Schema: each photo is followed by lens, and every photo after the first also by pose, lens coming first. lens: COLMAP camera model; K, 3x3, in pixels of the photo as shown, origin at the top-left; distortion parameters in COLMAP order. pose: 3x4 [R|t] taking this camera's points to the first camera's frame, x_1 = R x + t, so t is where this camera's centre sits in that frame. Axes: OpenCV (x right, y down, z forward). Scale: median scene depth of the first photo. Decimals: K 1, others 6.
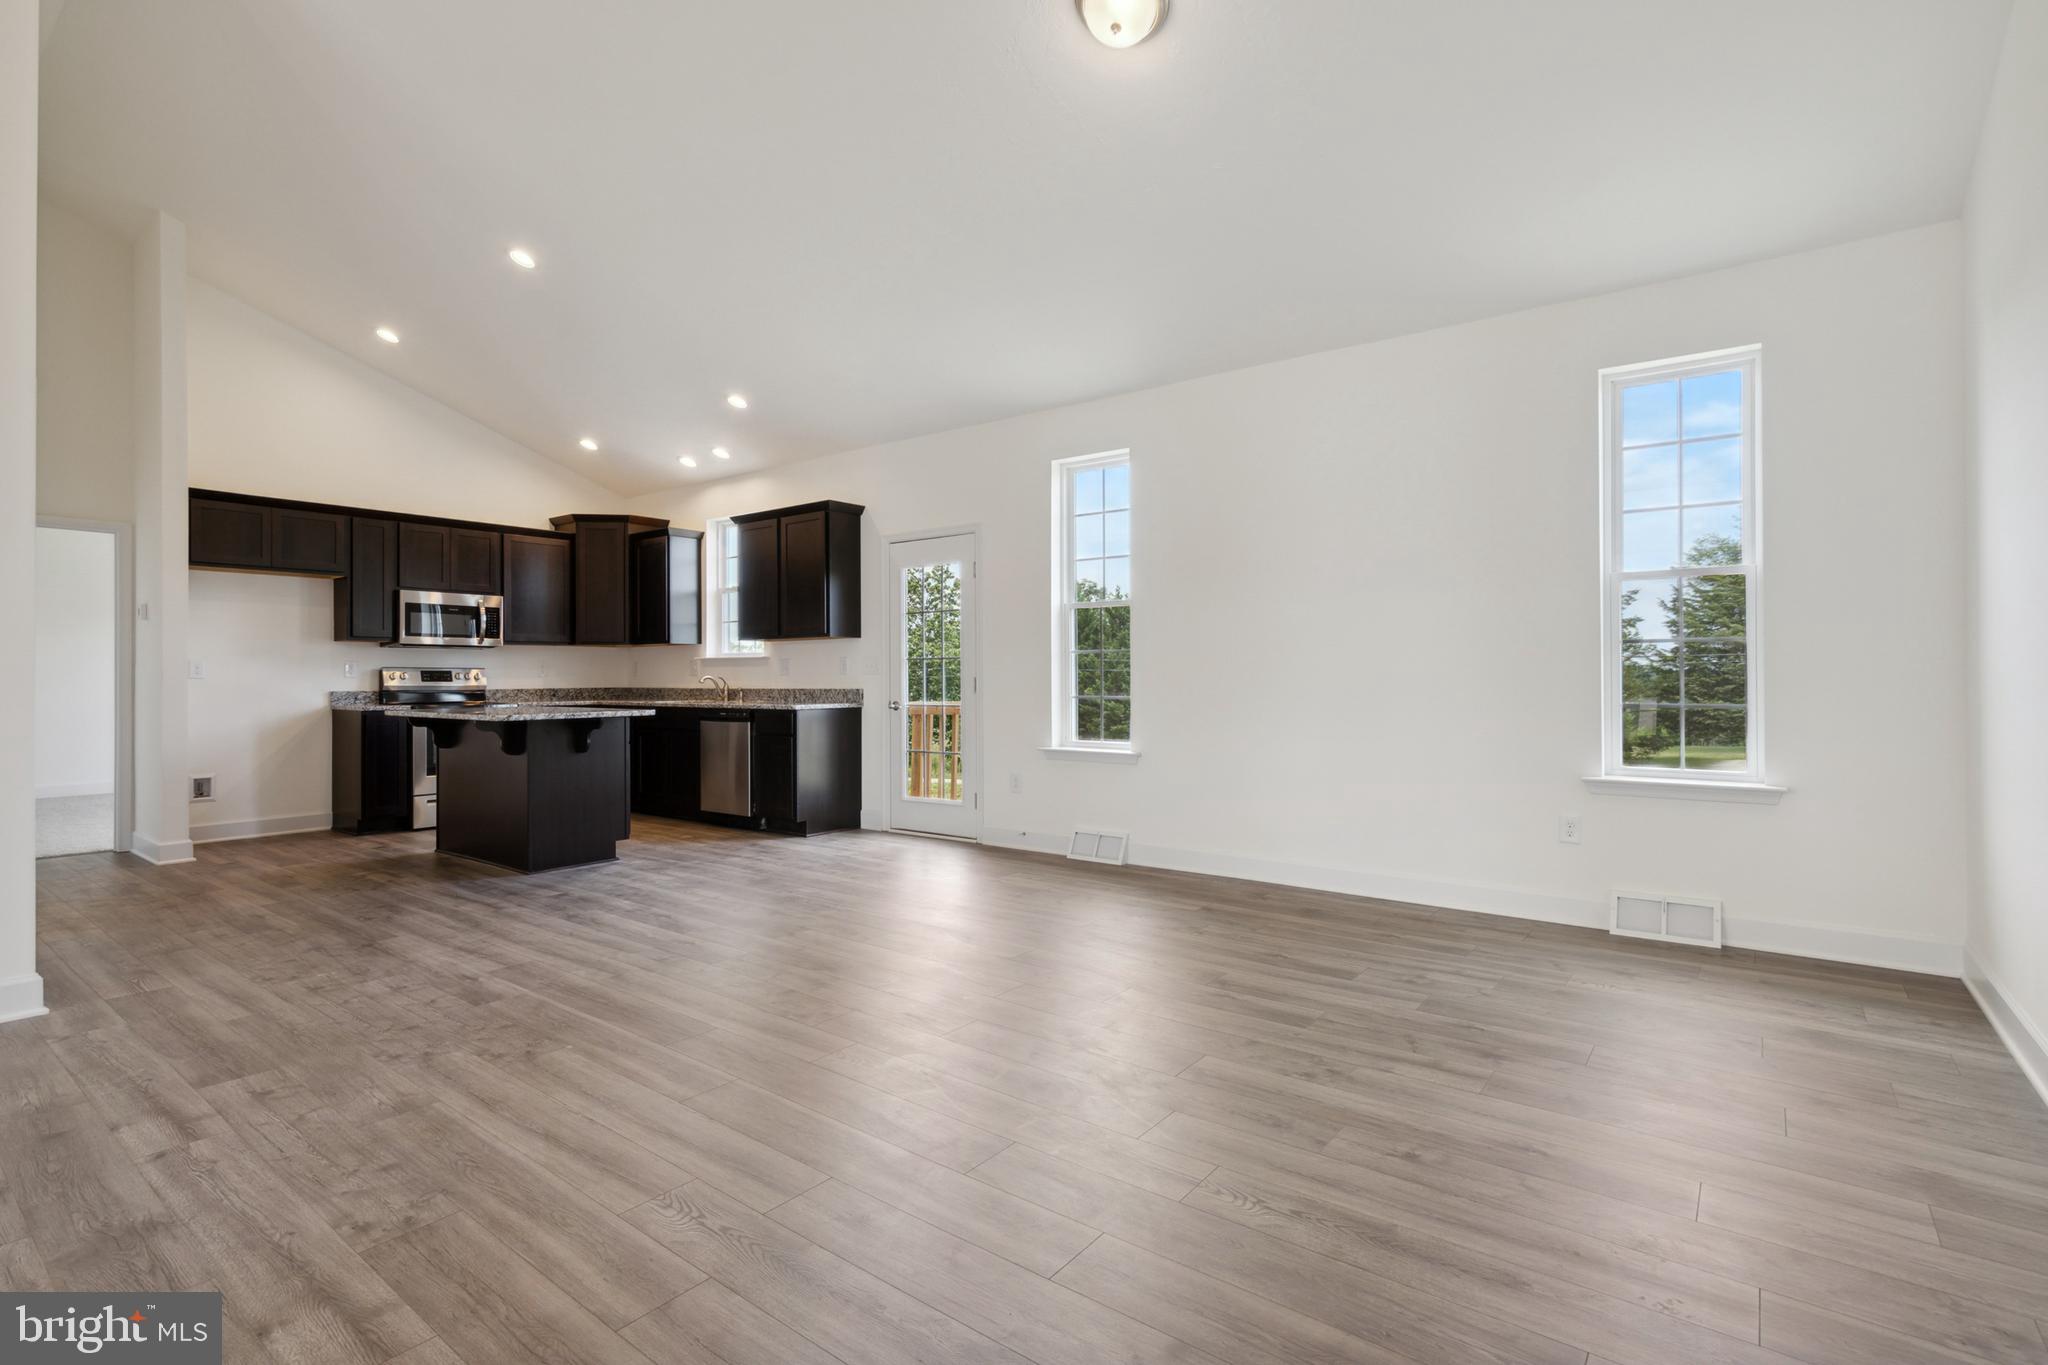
lens RADIAL K [[960.8, 0, 1024.6], [0, 960.8, 673.6], [0, 0, 1]] dist [-0.003275, -0.000005]
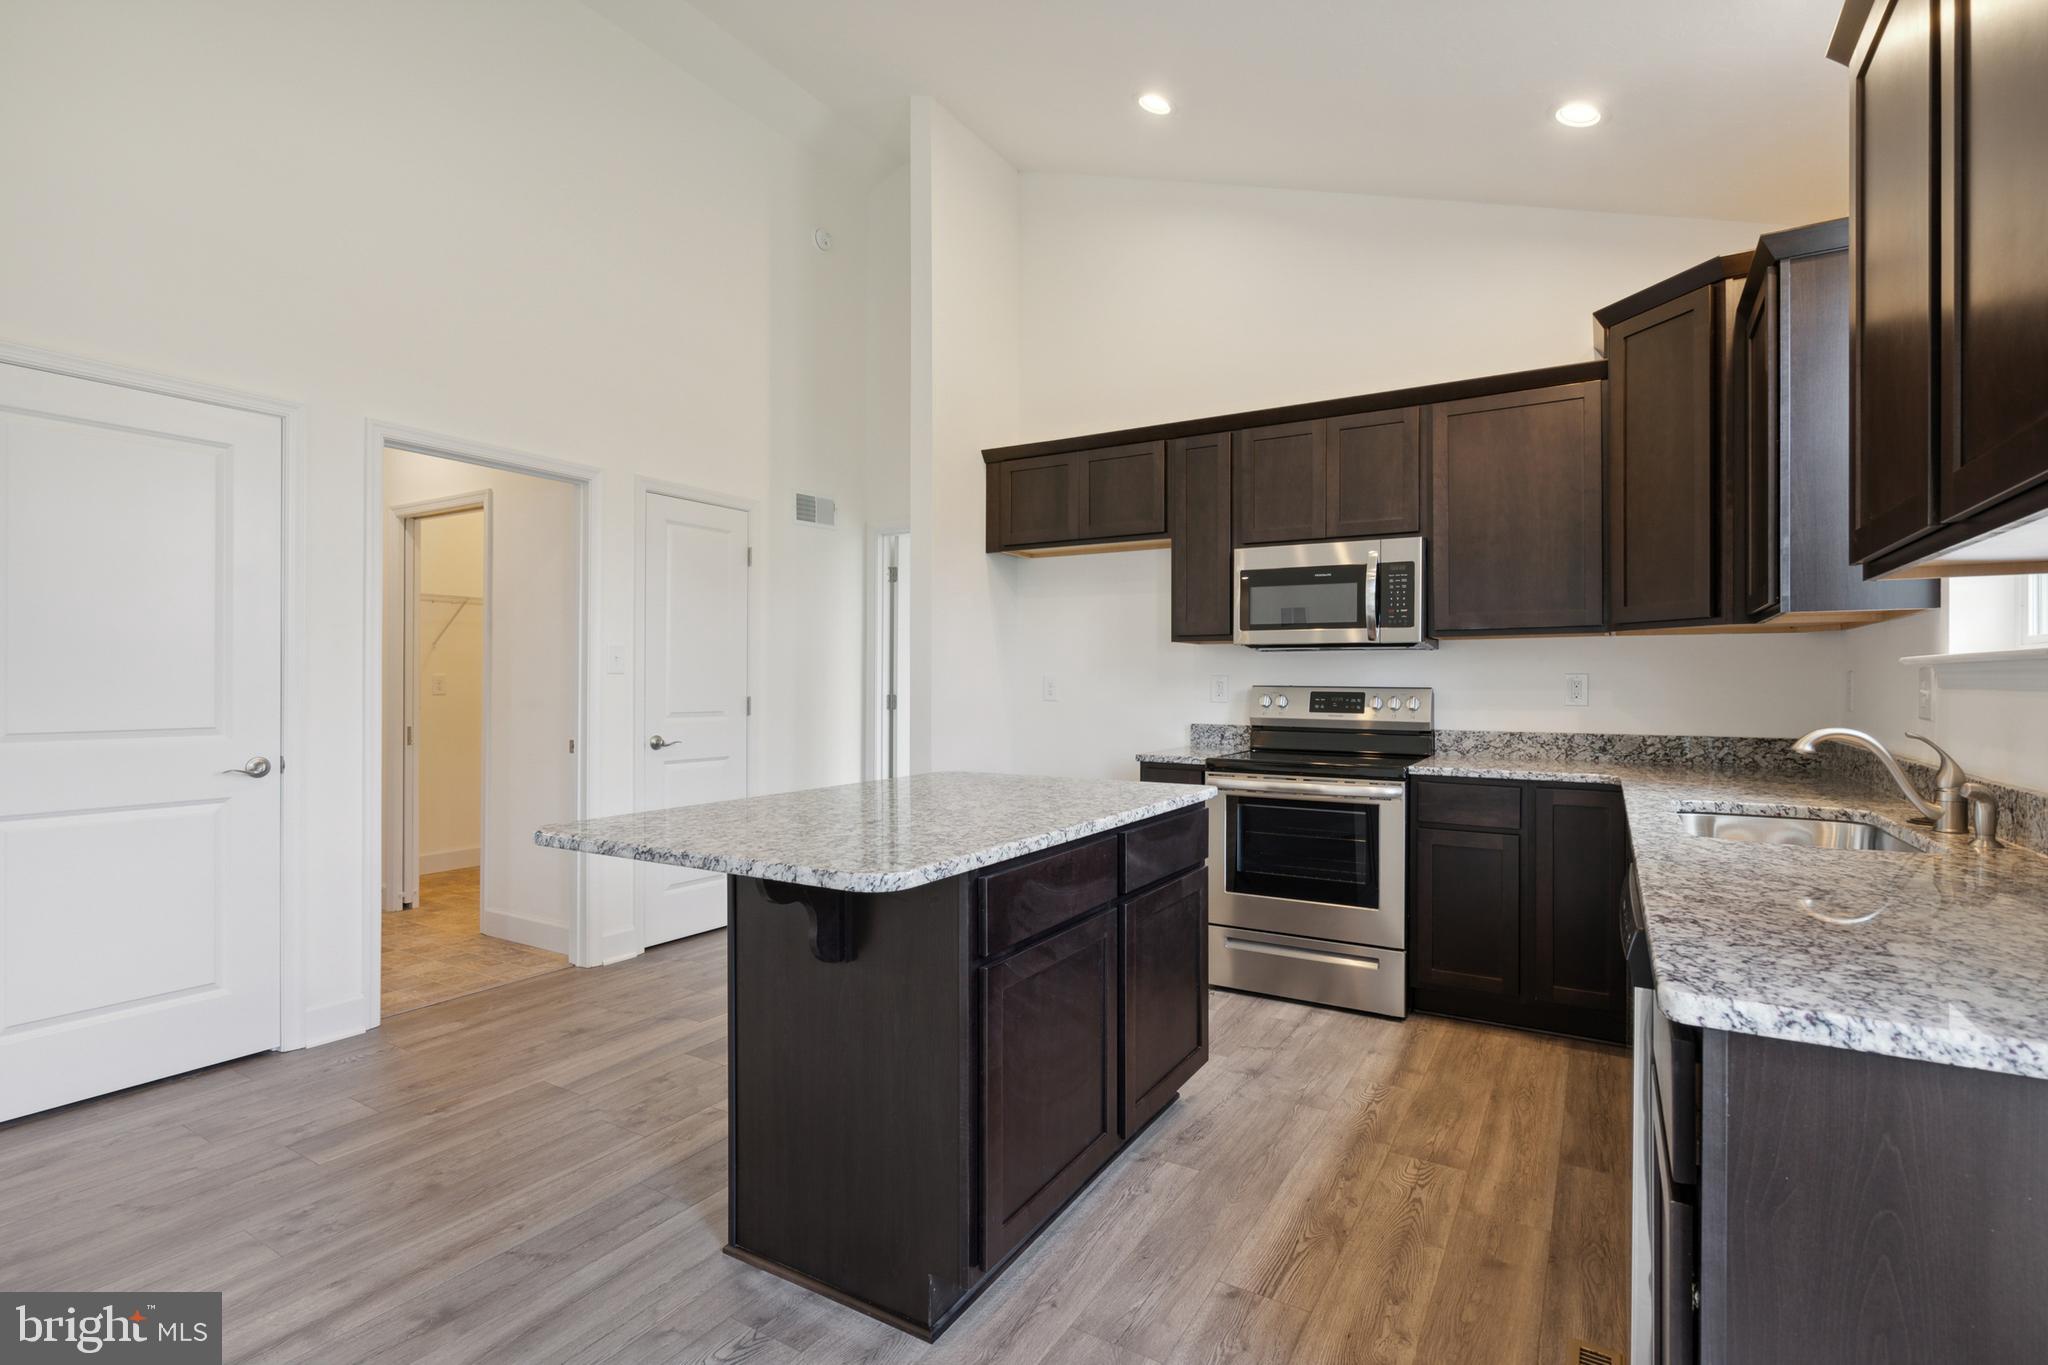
lens RADIAL K [[972.5, 0, 1017.7], [0, 972.5, 680.1], [0, 0, 1]] dist [-0.002568, 0.000663]
pose [[0.107480, 0.002560, -0.994204, -0.102631], [-0.000283, 0.999997, 0.002545, -0.012669], [0.994207, 0.000007, 0.107480, 0.853995]]
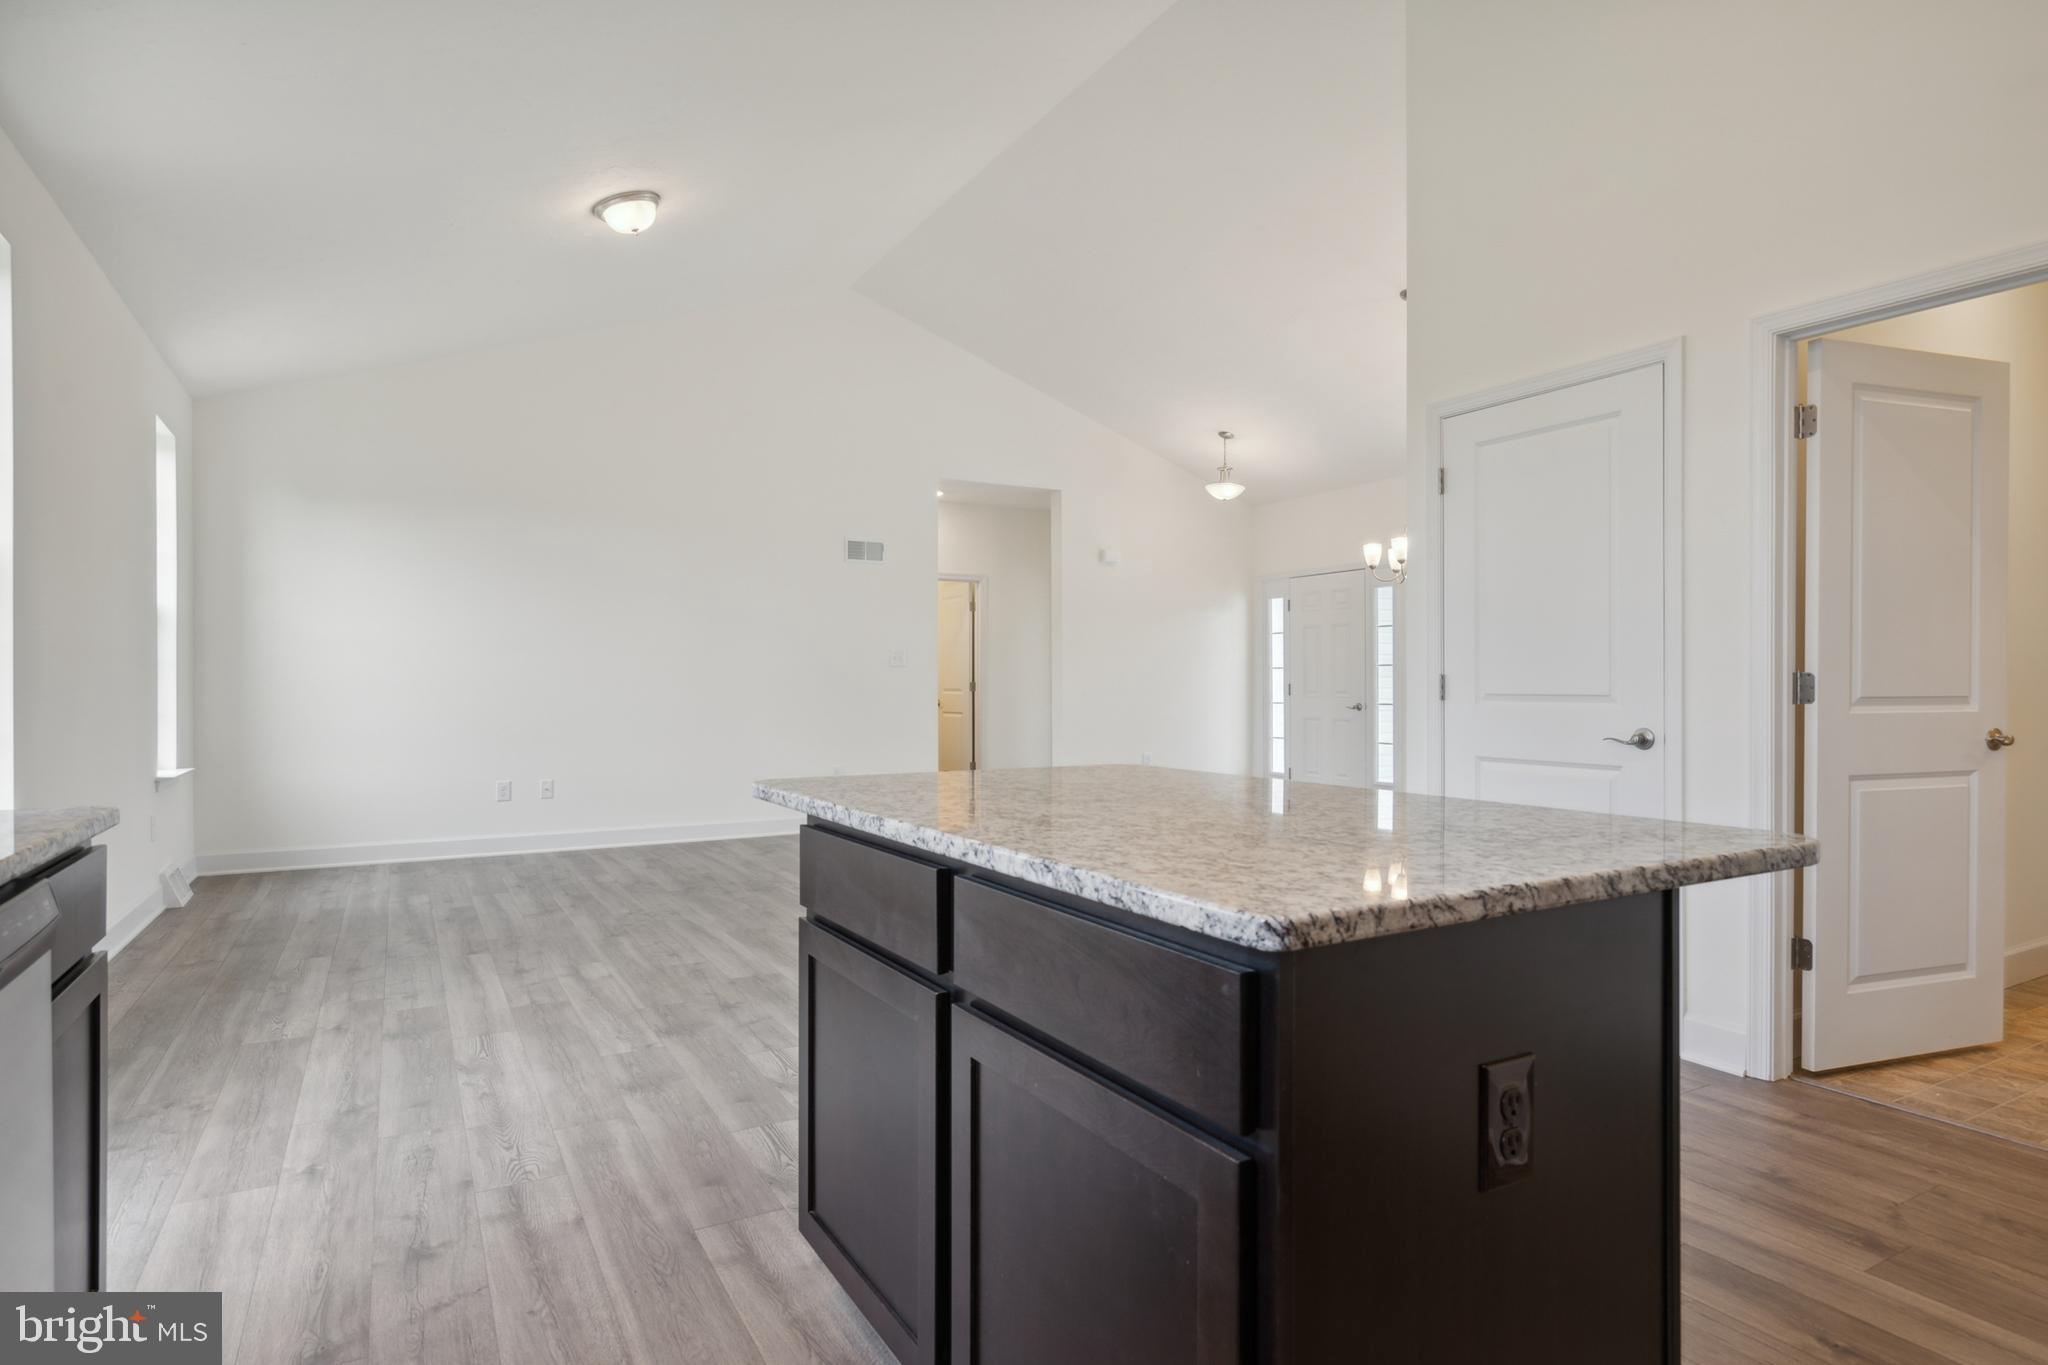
lens RADIAL K [[1111.5, 0, 1009.0], [0, 1111.5, 689.4], [0, 0, 1]] dist [0.014075, 0.001821]
pose [[-0.916332, 0.004746, 0.400390, -0.524624], [0.006050, 0.999980, 0.001993, 0.004329], [-0.400373, 0.004249, -0.916342, 1.115931]]
